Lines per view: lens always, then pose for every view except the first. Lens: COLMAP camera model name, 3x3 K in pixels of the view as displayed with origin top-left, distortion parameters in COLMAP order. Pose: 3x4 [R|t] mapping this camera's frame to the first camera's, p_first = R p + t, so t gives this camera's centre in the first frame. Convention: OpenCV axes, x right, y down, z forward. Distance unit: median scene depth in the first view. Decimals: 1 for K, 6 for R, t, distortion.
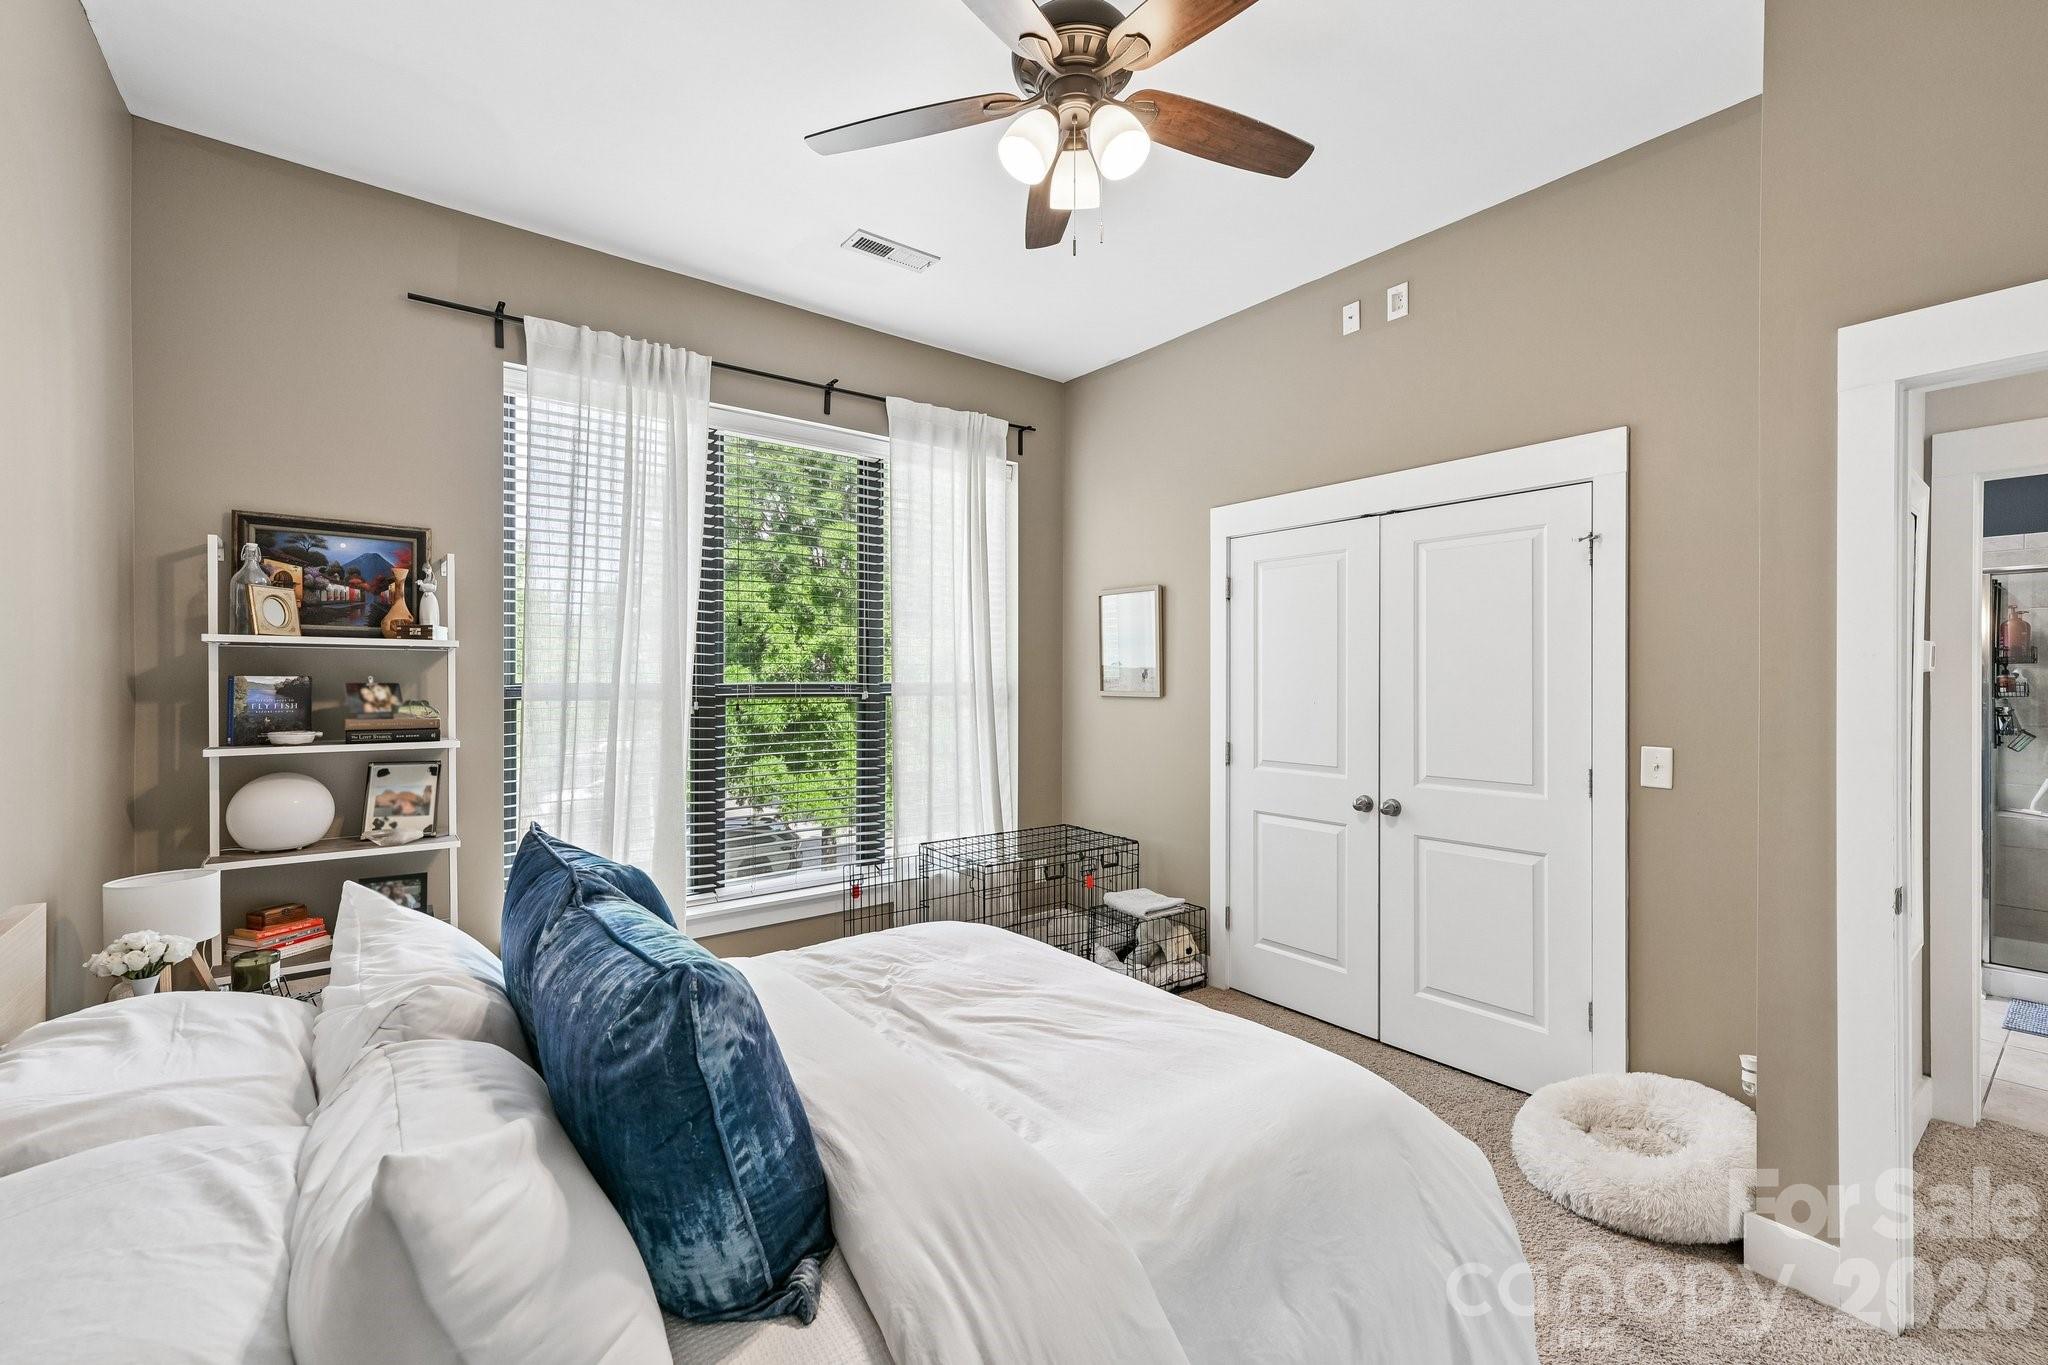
lens RADIAL K [[857.1, 0, 1010.9], [0, 857.1, 676.7], [0, 0, 1]] dist [0.006304, 0.000157]
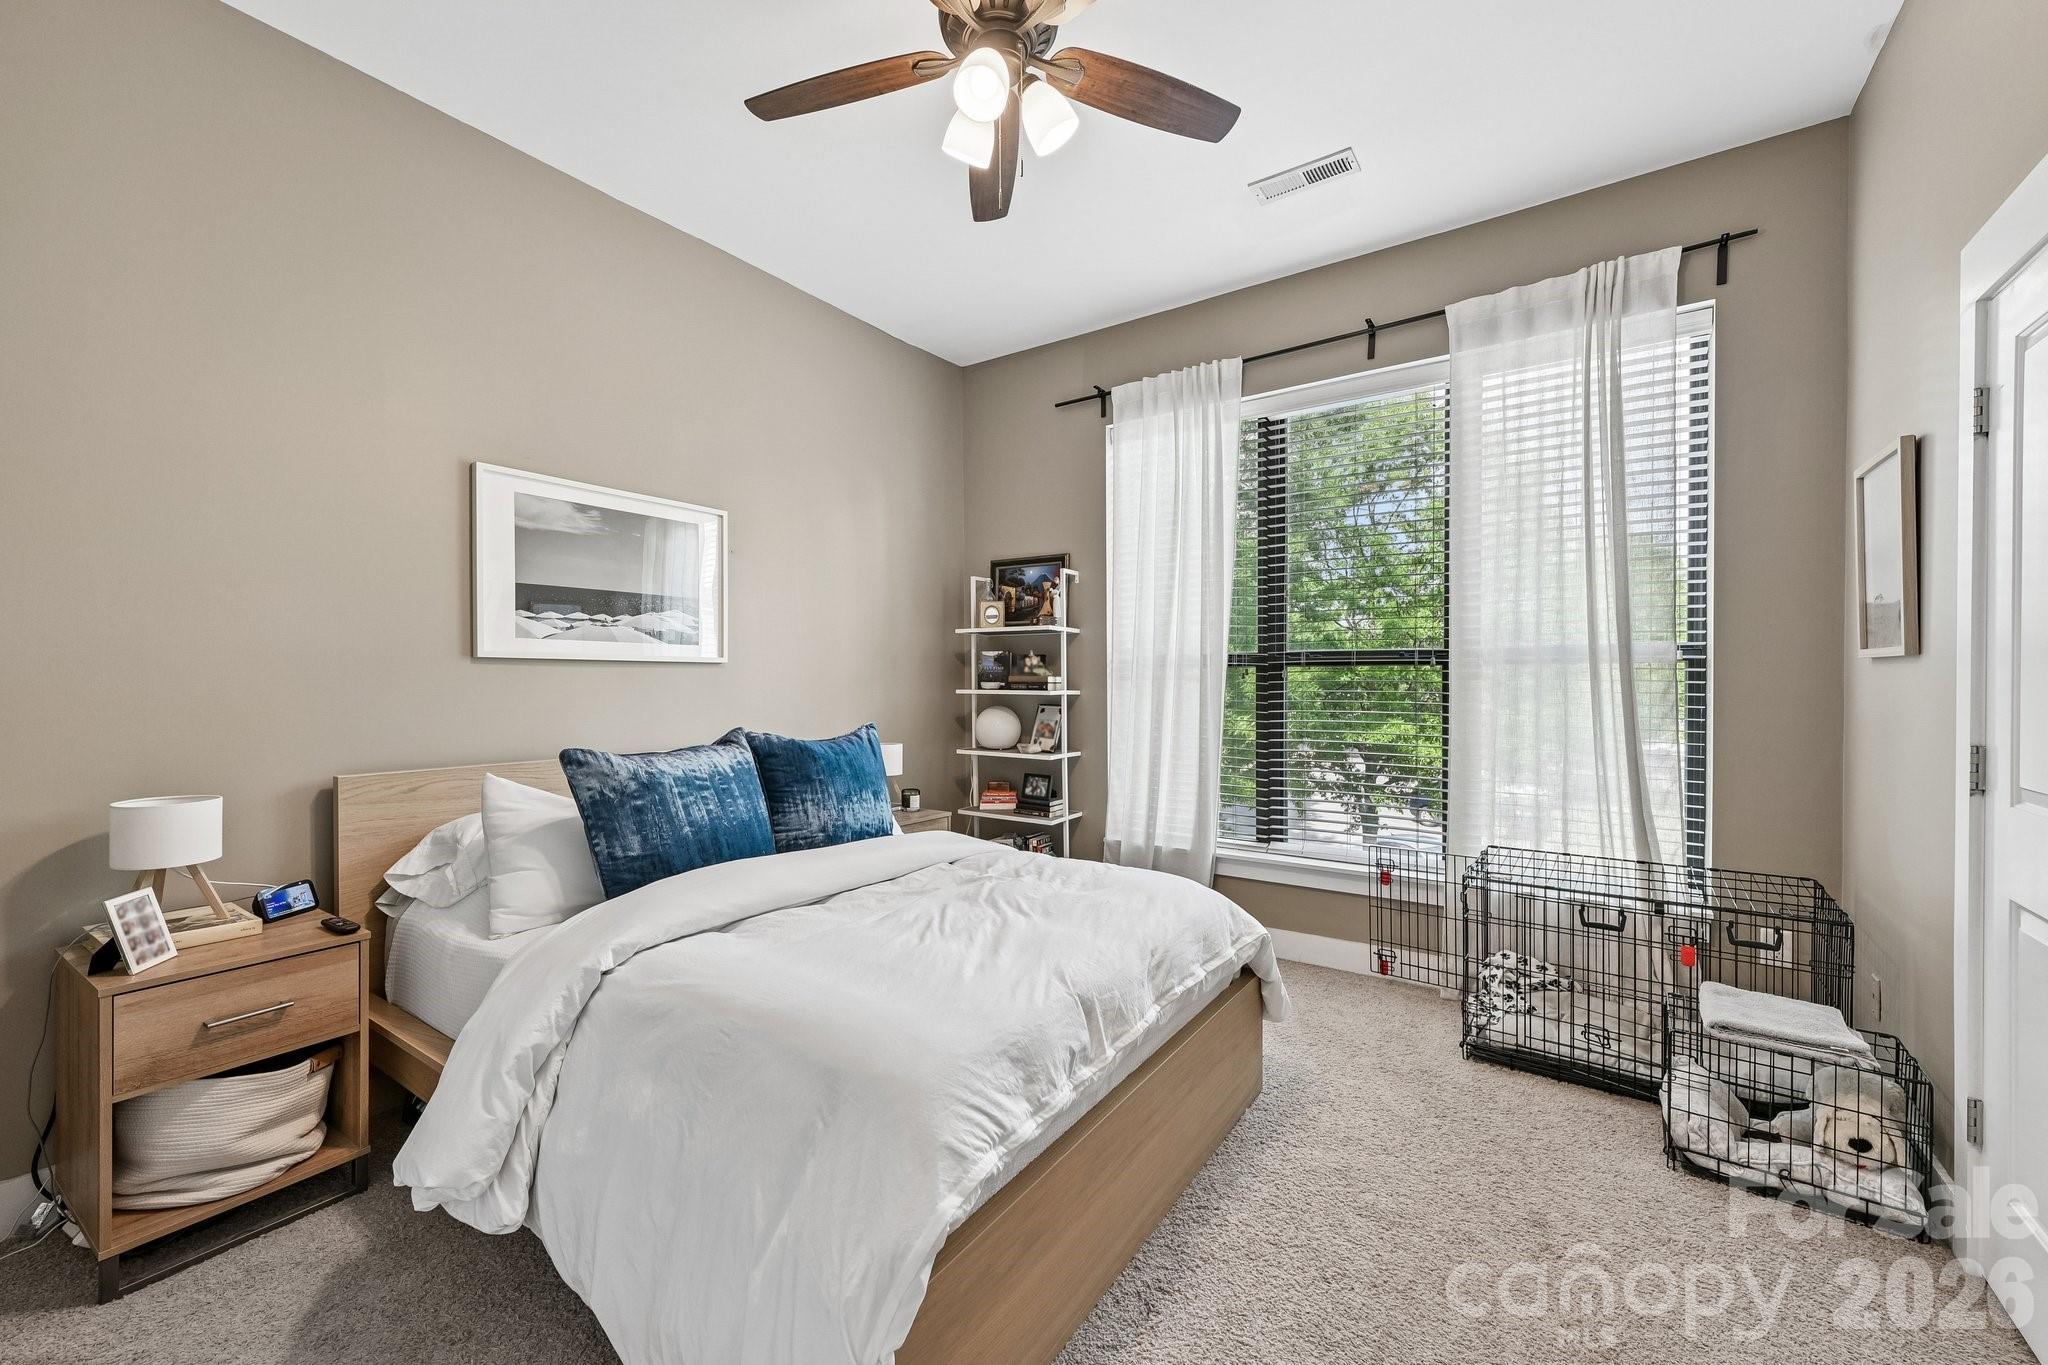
lens RADIAL K [[814.2, 0, 1008.2], [0, 814.2, 684.5], [0, 0, 1]] dist [0.004864, 0.000013]
pose [[0.290635, 0.005942, -0.956815, 0.647349], [0.003668, 0.999966, 0.007324, 0.047668], [0.956827, -0.005638, 0.290604, 0.458789]]
